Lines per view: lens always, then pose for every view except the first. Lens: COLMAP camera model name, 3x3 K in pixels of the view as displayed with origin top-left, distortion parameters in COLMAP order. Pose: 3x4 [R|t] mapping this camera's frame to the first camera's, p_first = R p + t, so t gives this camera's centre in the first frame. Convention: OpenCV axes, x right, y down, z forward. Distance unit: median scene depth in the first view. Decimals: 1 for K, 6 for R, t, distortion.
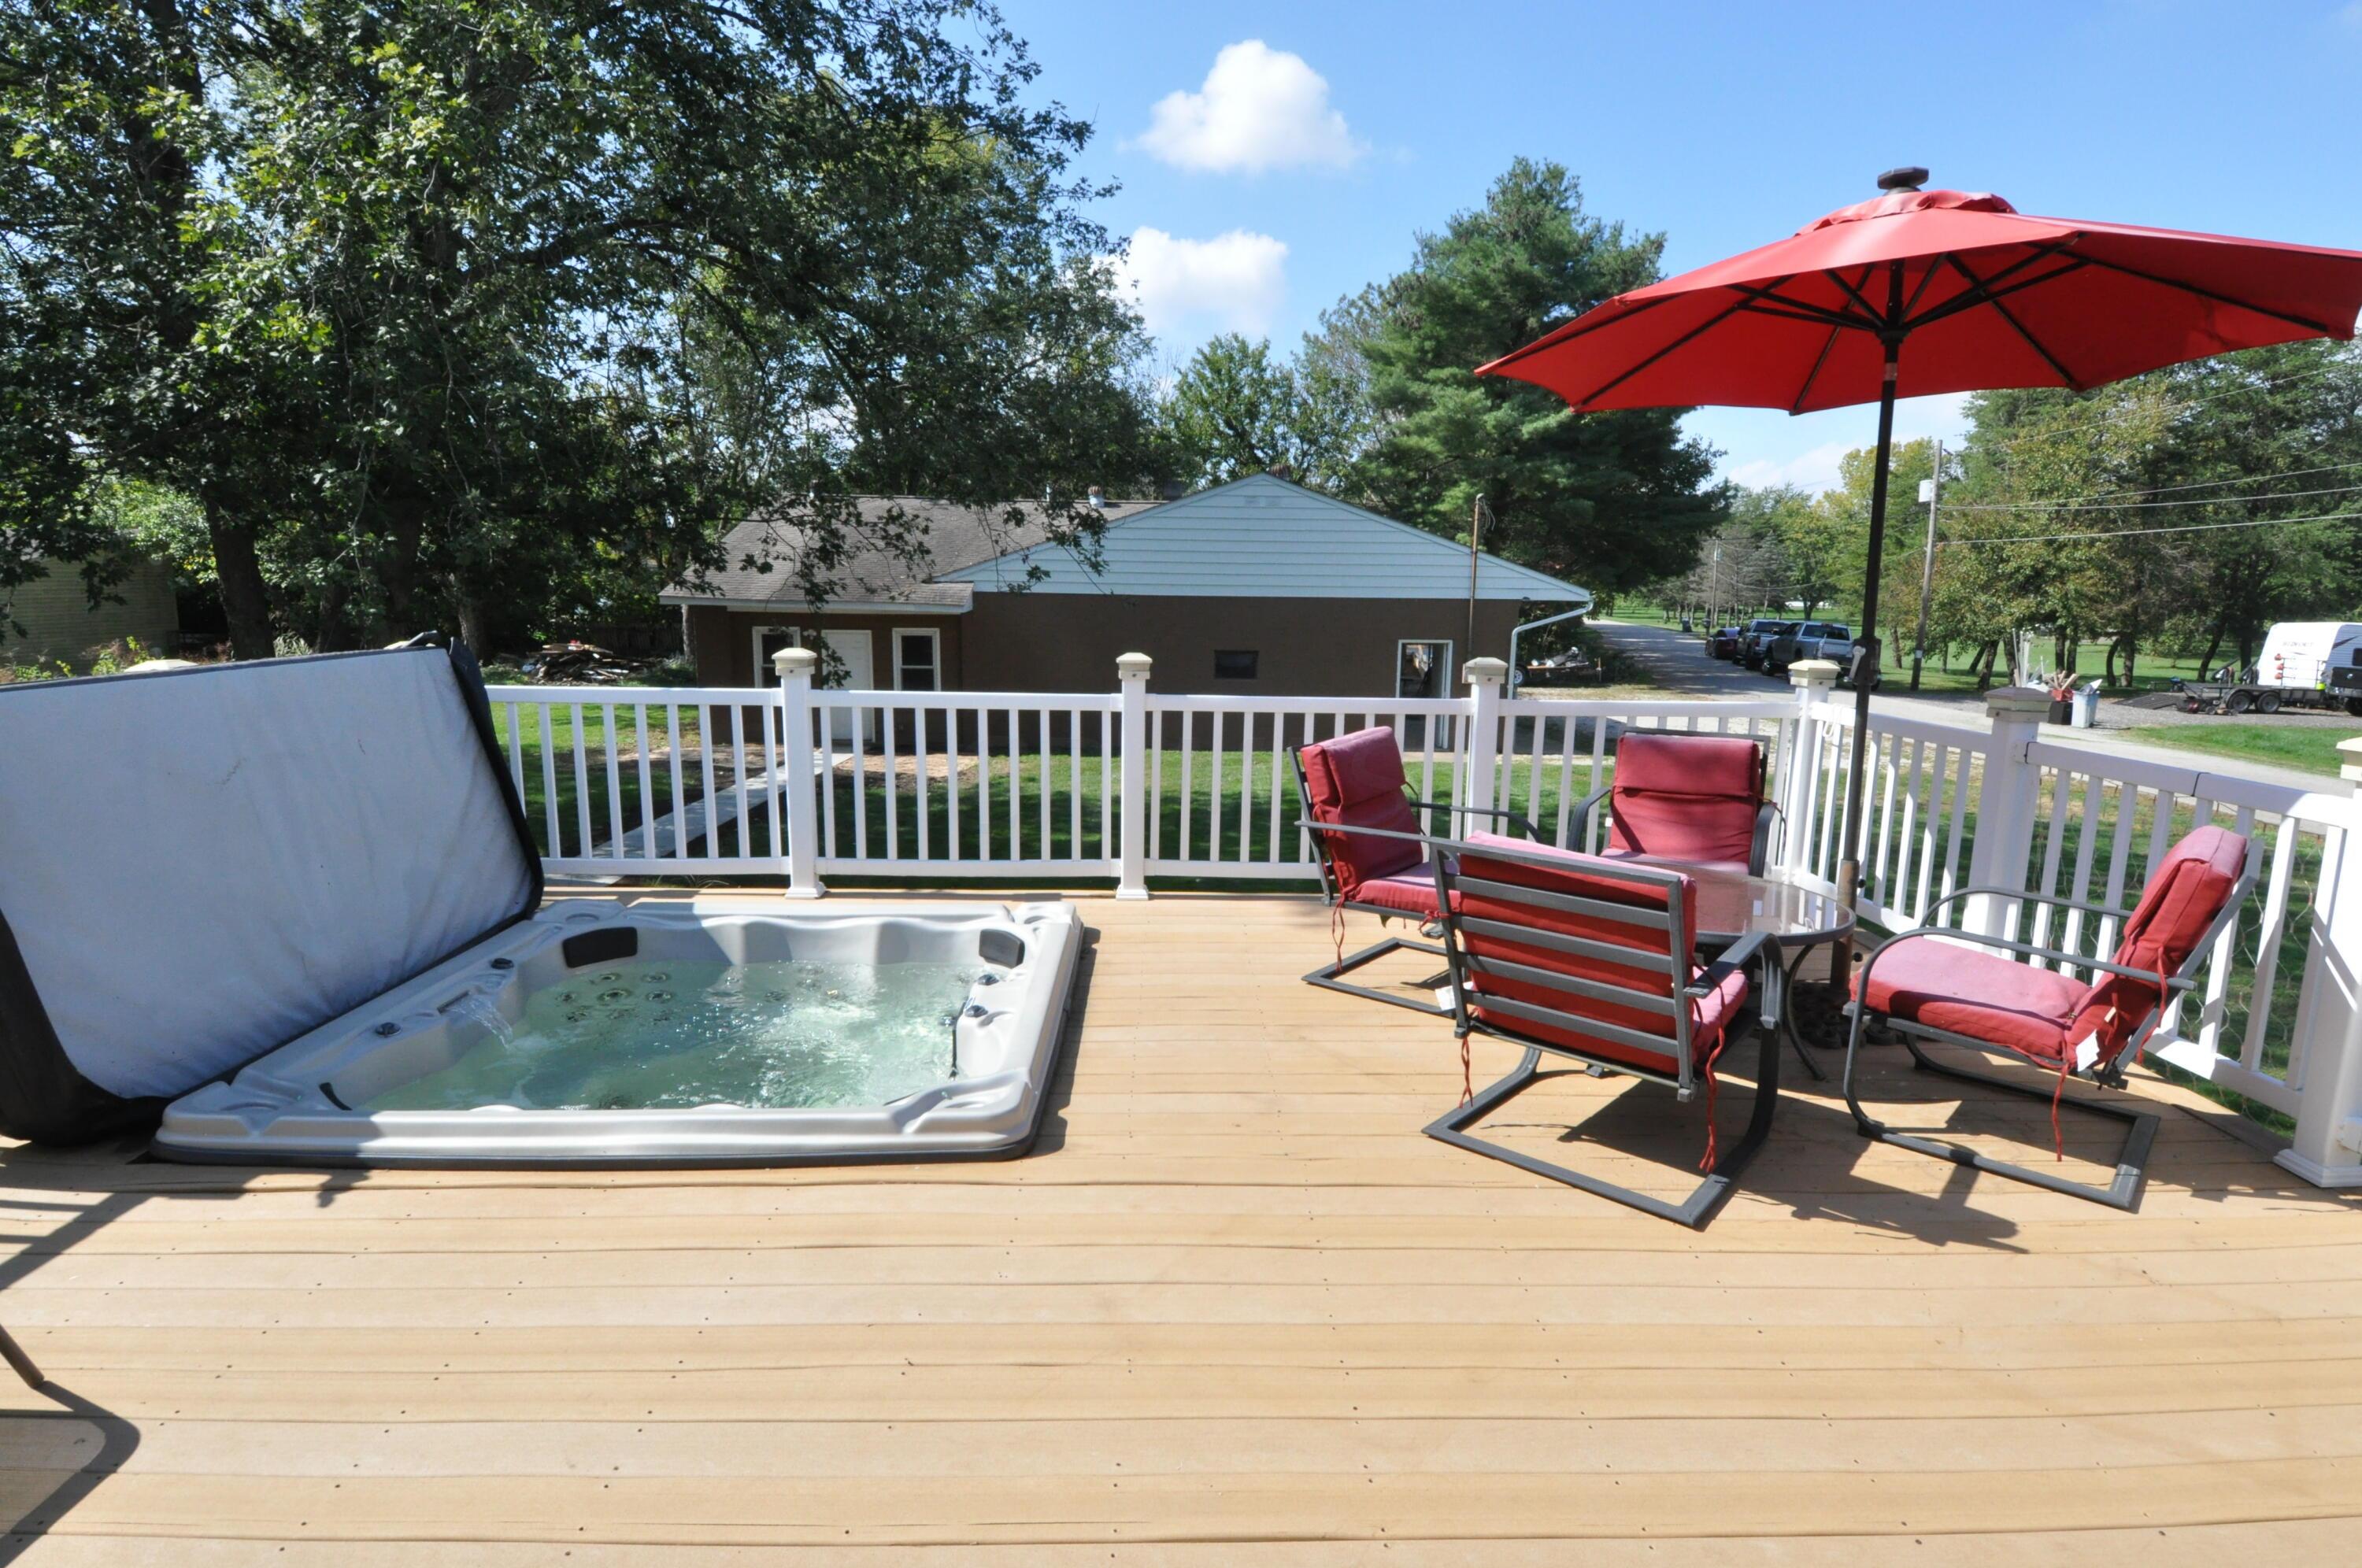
lens RADIAL K [[1221.3, 0, 1190.8], [0, 1221.3, 776.6], [0, 0, 1]] dist [0.052907, -0.057565]
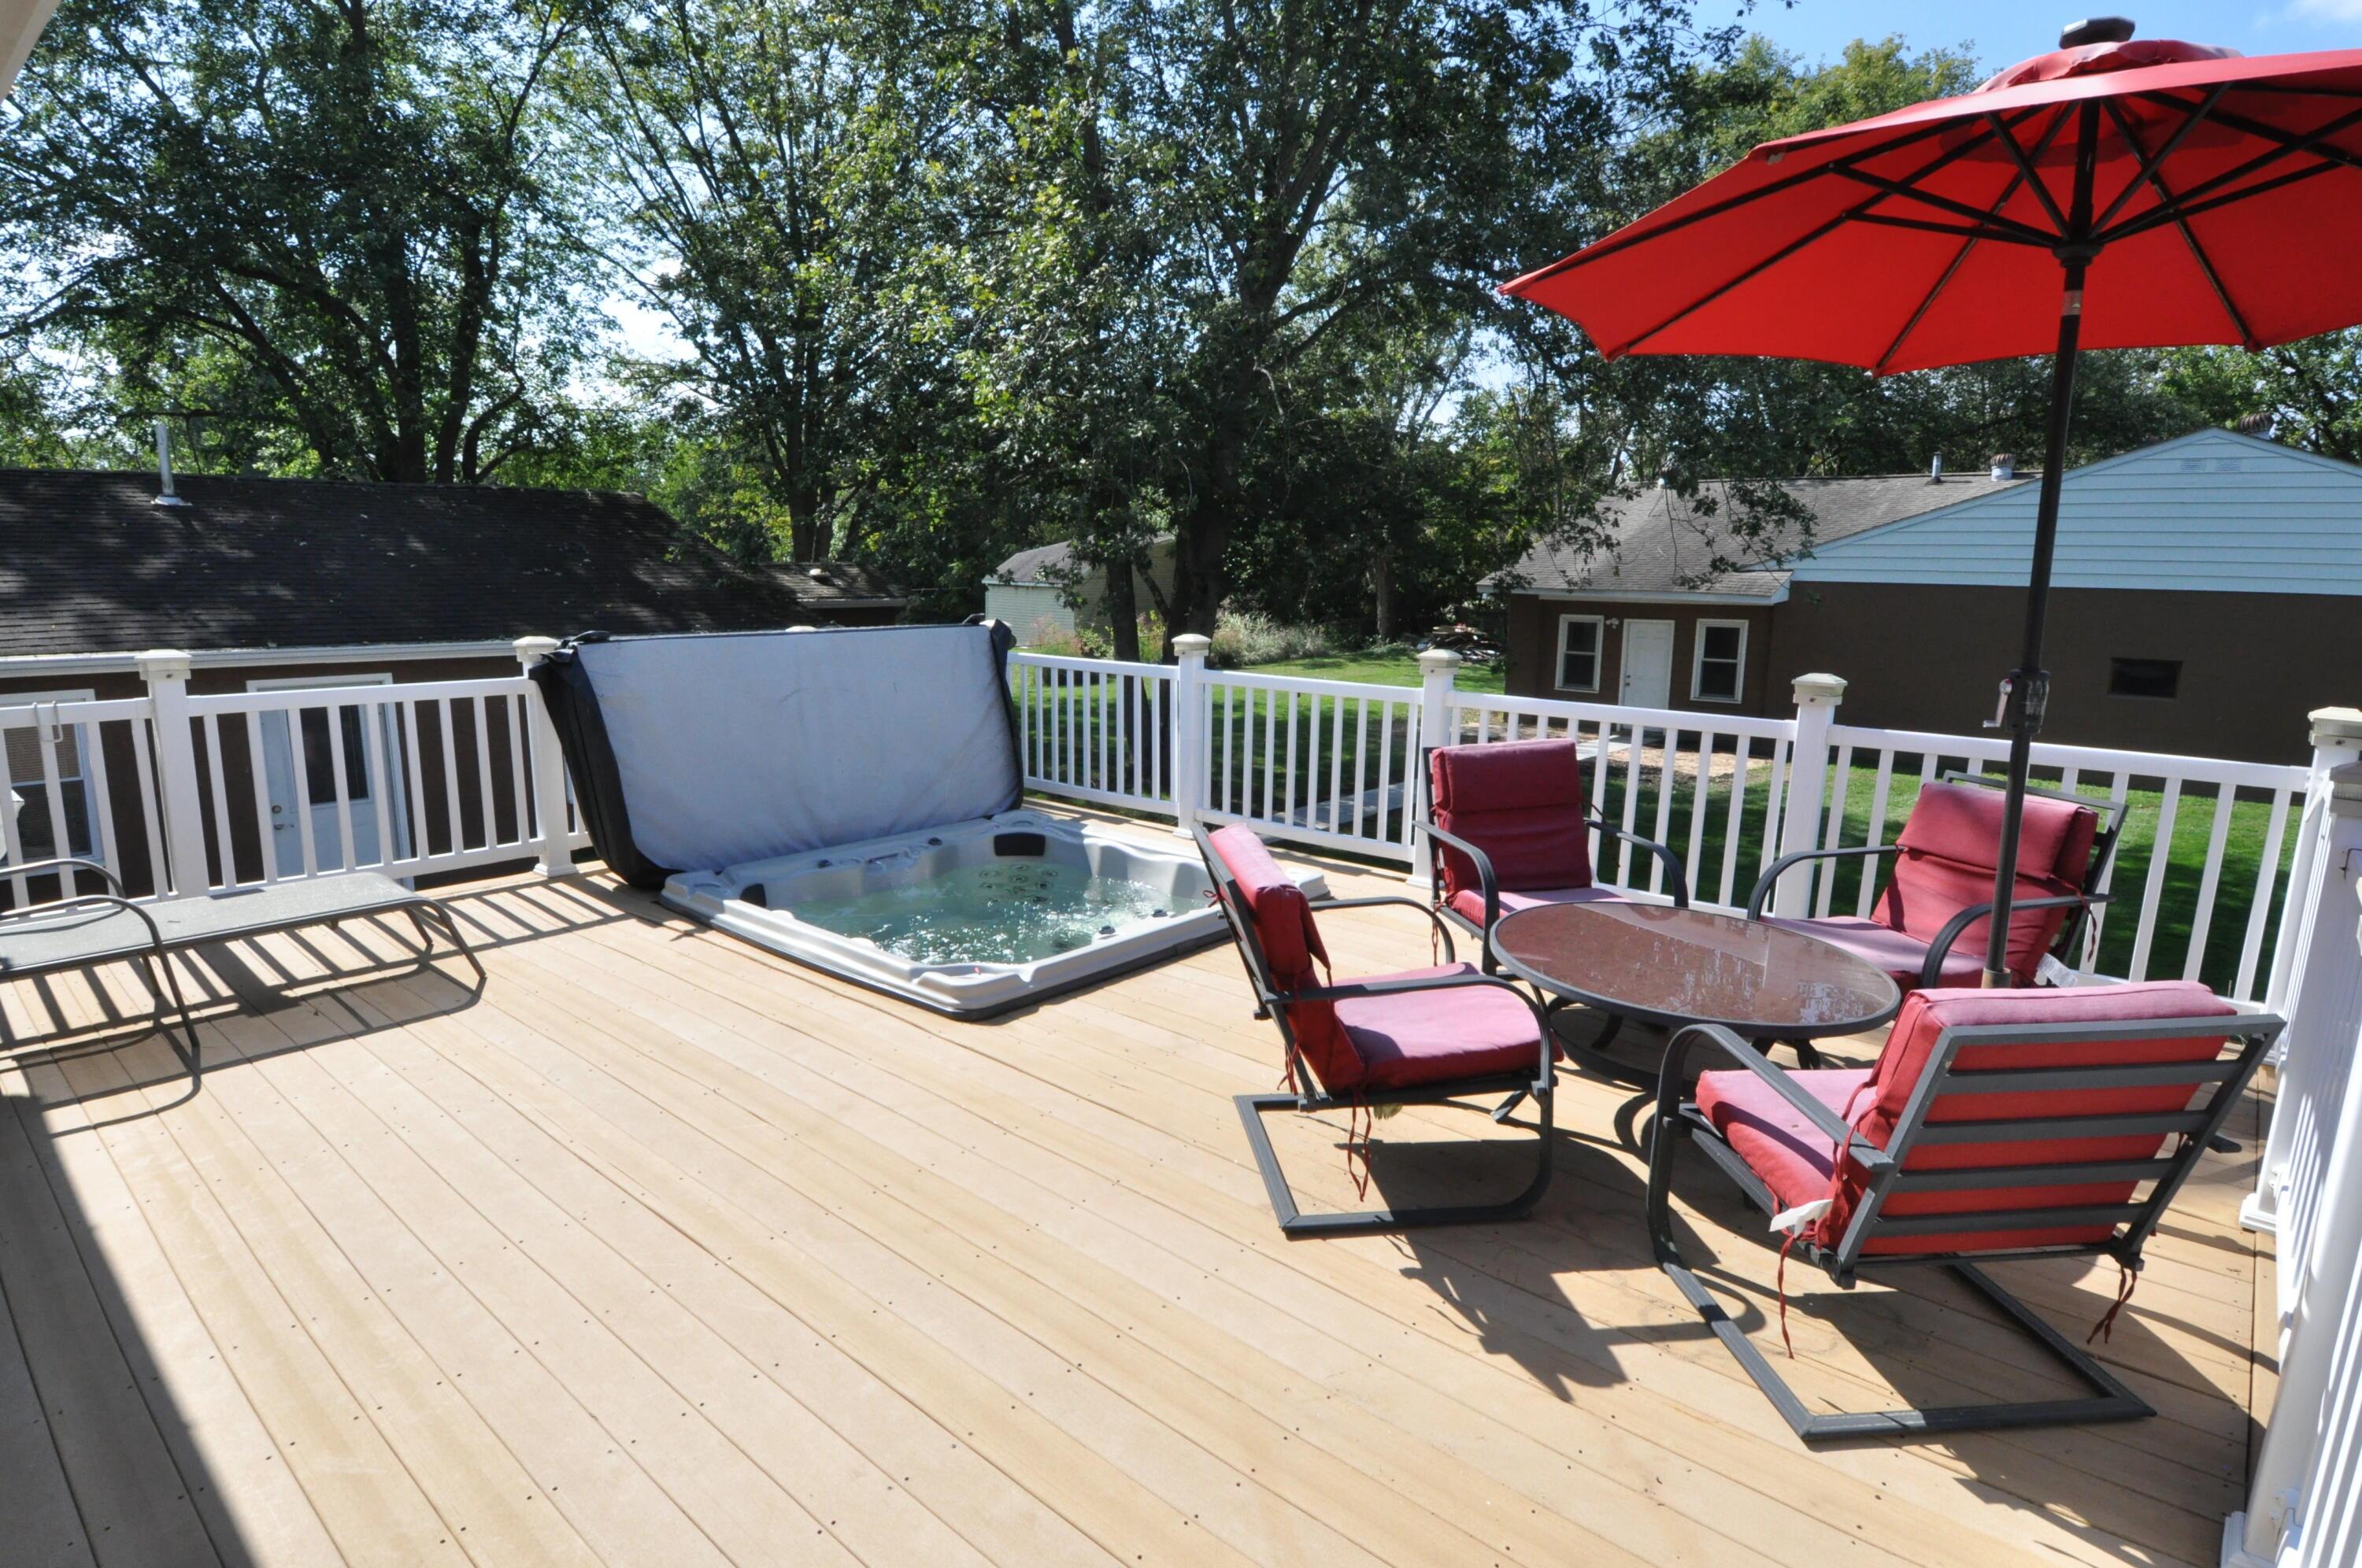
lens RADIAL K [[1221.3, 0, 1190.8], [0, 1221.3, 776.6], [0, 0, 1]] dist [0.052907, -0.057565]
pose [[0.737851, 0.114621, -0.665160, 0.864543], [-0.107228, 0.992866, 0.052145, -0.045575], [0.666392, 0.032849, 0.744878, 0.164059]]
